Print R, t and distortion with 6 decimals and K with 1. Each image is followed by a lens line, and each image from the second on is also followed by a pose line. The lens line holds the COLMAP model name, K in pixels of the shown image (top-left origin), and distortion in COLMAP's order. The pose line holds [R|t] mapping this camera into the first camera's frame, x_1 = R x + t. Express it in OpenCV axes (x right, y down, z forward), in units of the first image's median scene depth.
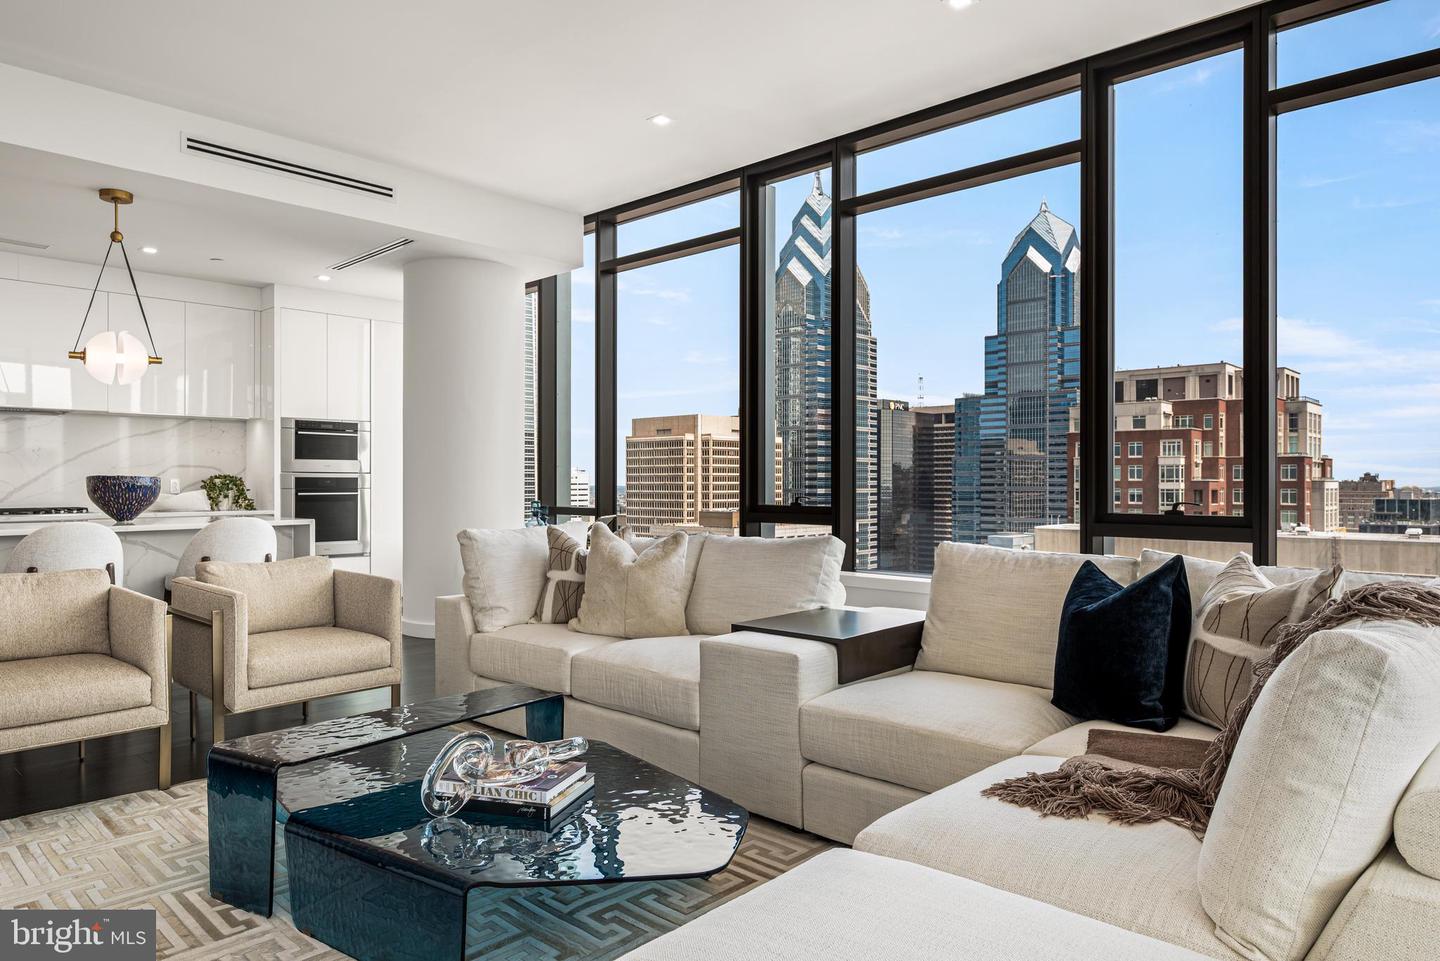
lens RADIAL K [[916.2, 0, 742.6], [0, 916.2, 483.7], [0, 0, 1]] dist [-0.005408, -0.007481]
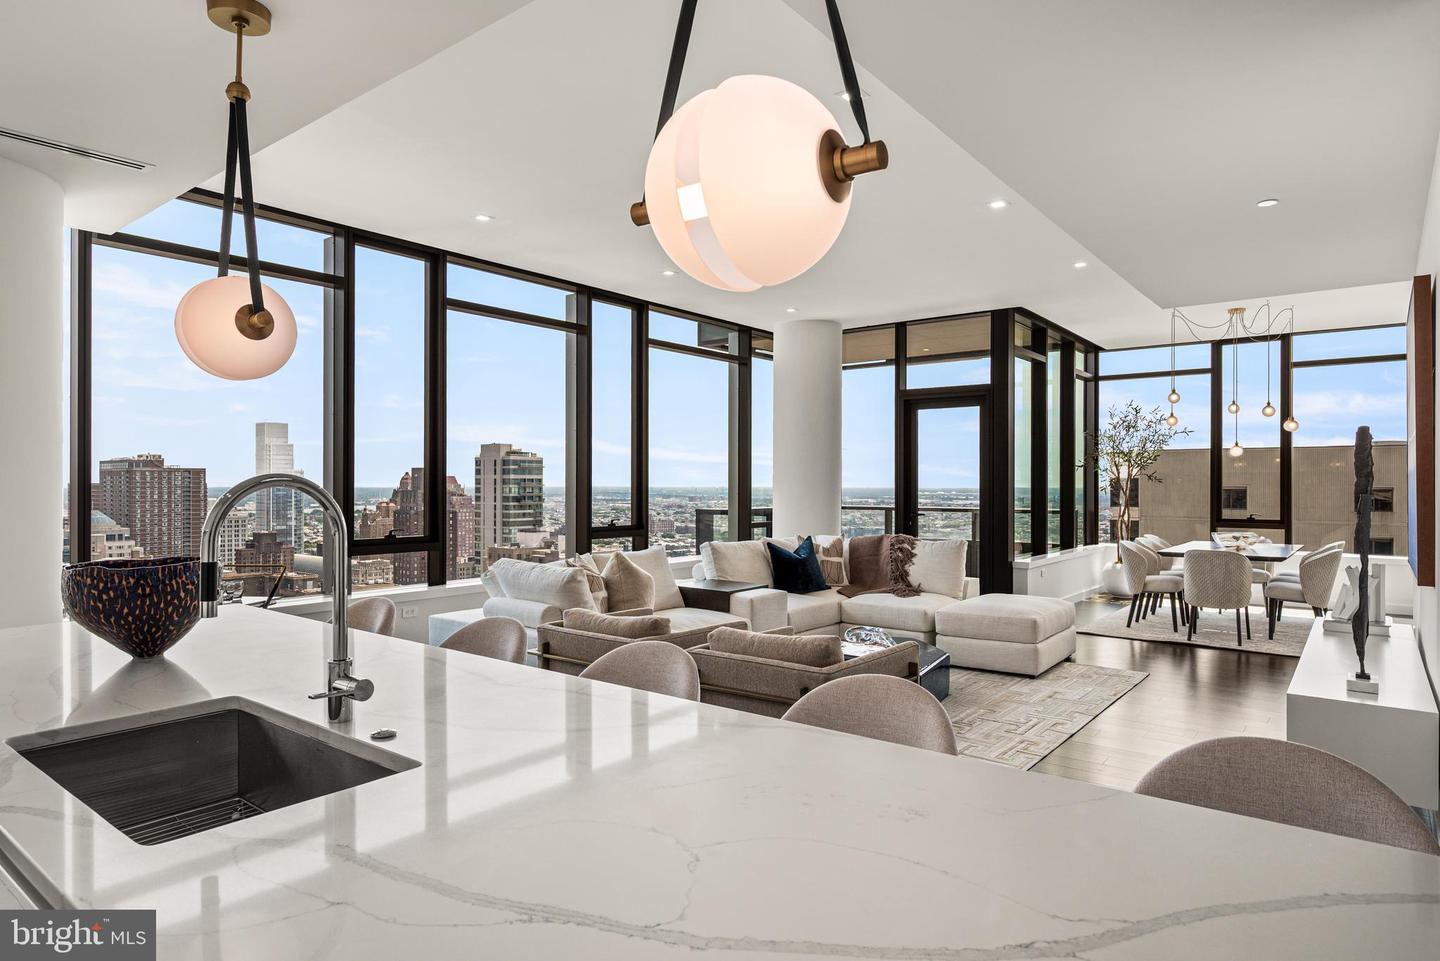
lens RADIAL K [[826.3, 0, 713.8], [0, 826.3, 481.6], [0, 0, 1]] dist [-0.002835, -0.000198]
pose [[-0.063994, 0.002336, 0.997948, -0.777966], [0.002154, 0.999995, -0.002202, -0.033714], [-0.997948, 0.002008, -0.063999, 0.505411]]
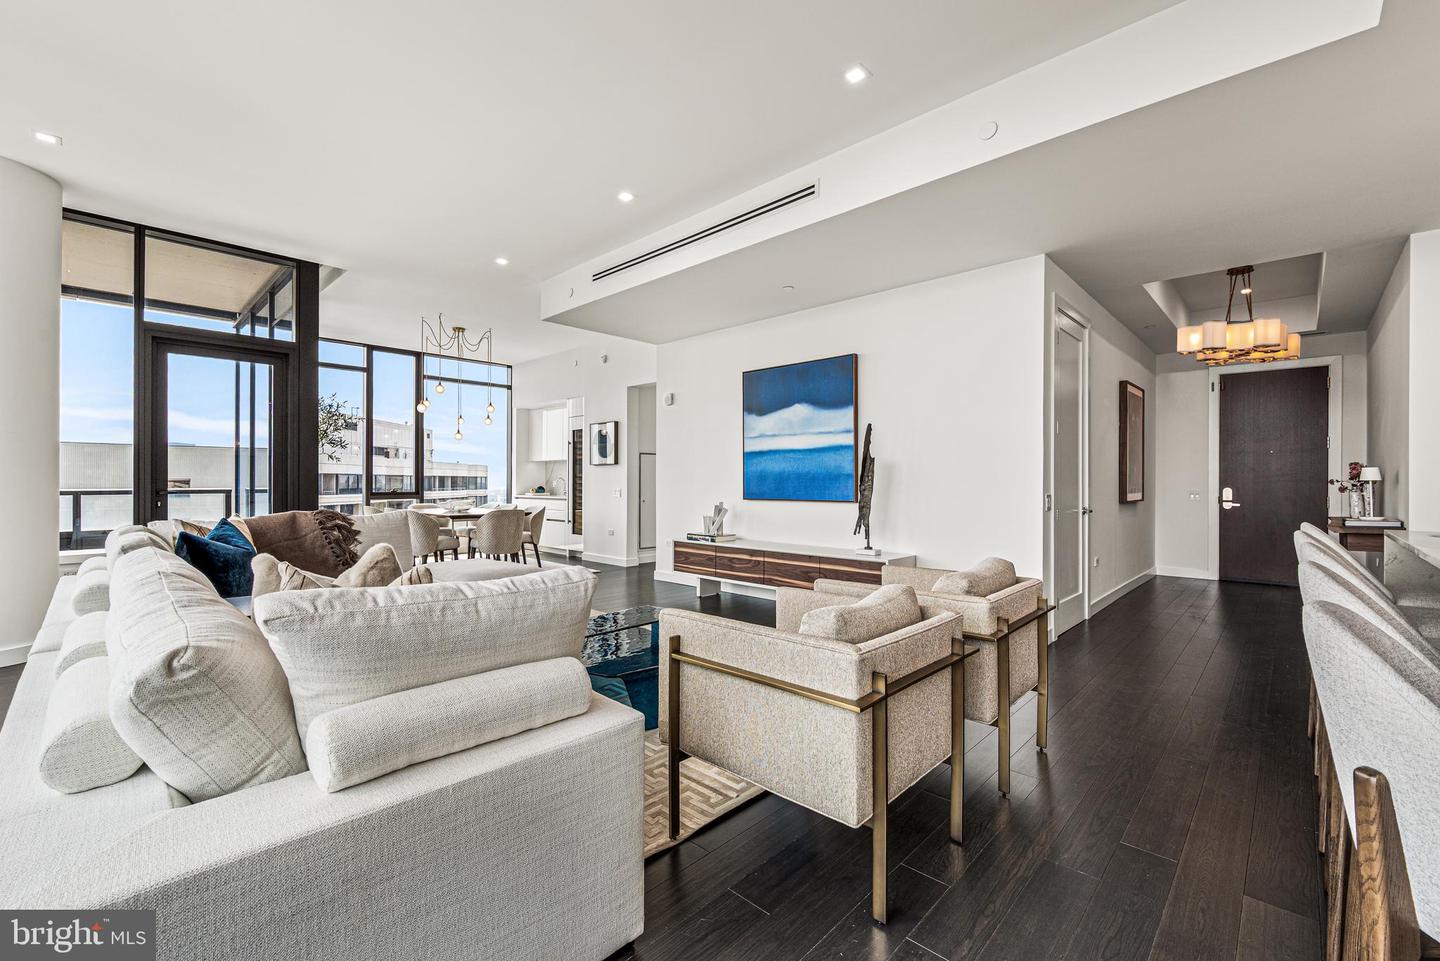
lens RADIAL K [[613.1, 0, 712.6], [0, 613.1, 481.9], [0, 0, 1]] dist [-0.005943, 0.002531]
pose [[-0.999673, -0.003856, 0.025285, -0.214806], [-0.003731, 0.999981, 0.004979, -0.004734], [-0.025304, 0.004883, -0.999668, 0.786693]]
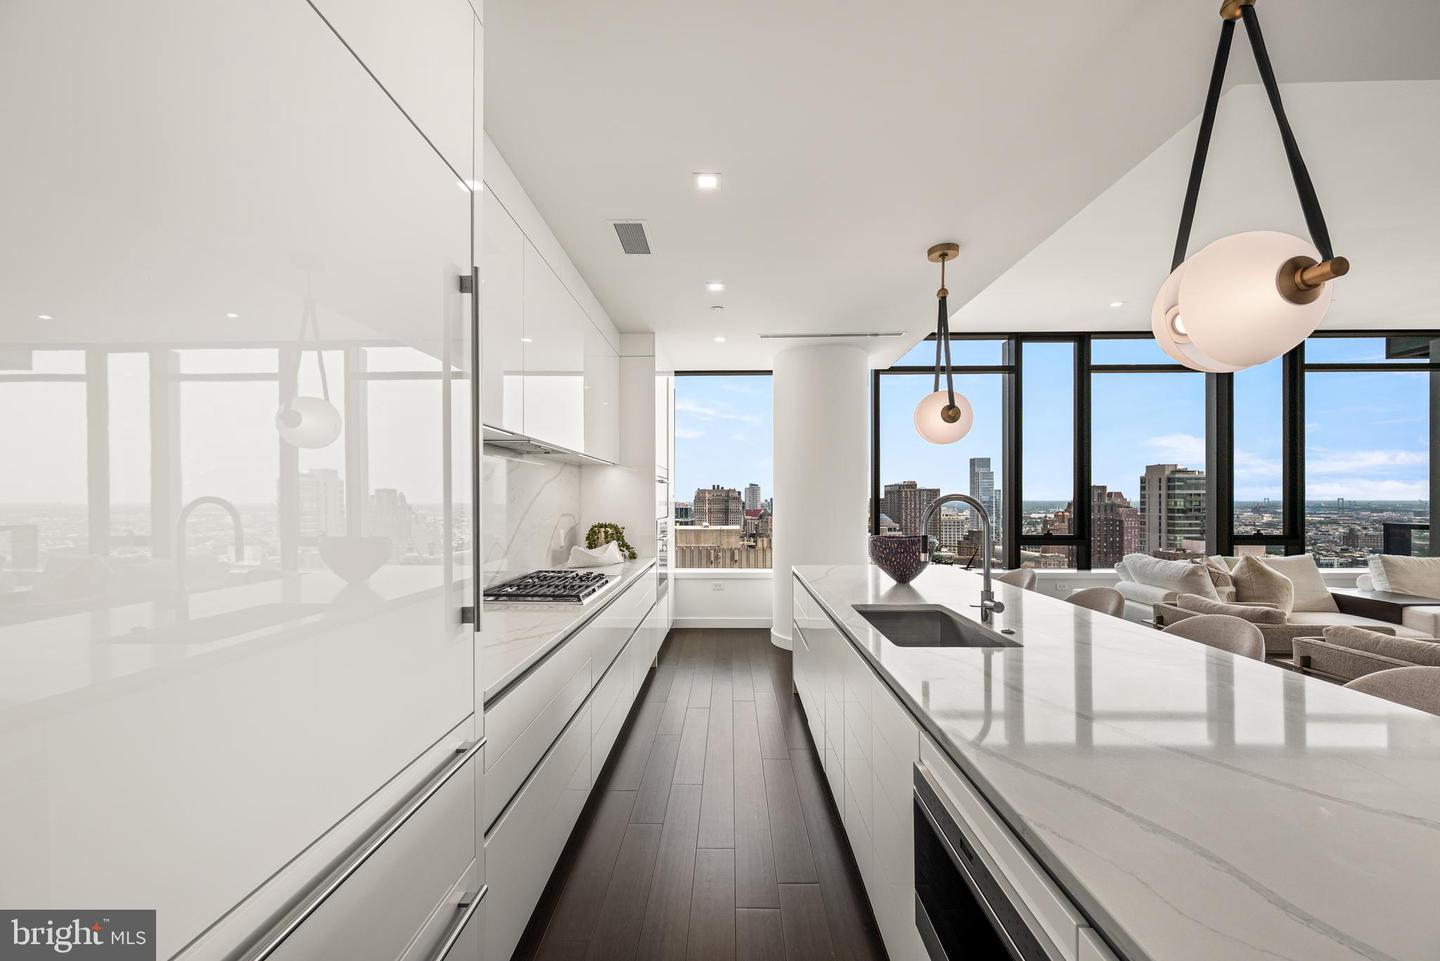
lens RADIAL K [[565.3, 0, 721.4], [0, 565.3, 499.8], [0, 0, 1]] dist [-0.006832, 0.000496]
pose [[0.755819, -0.002935, 0.654774, -0.842683], [0.003551, 0.999994, 0.000383, -0.033776], [-0.654771, 0.002035, 0.755825, 0.462235]]
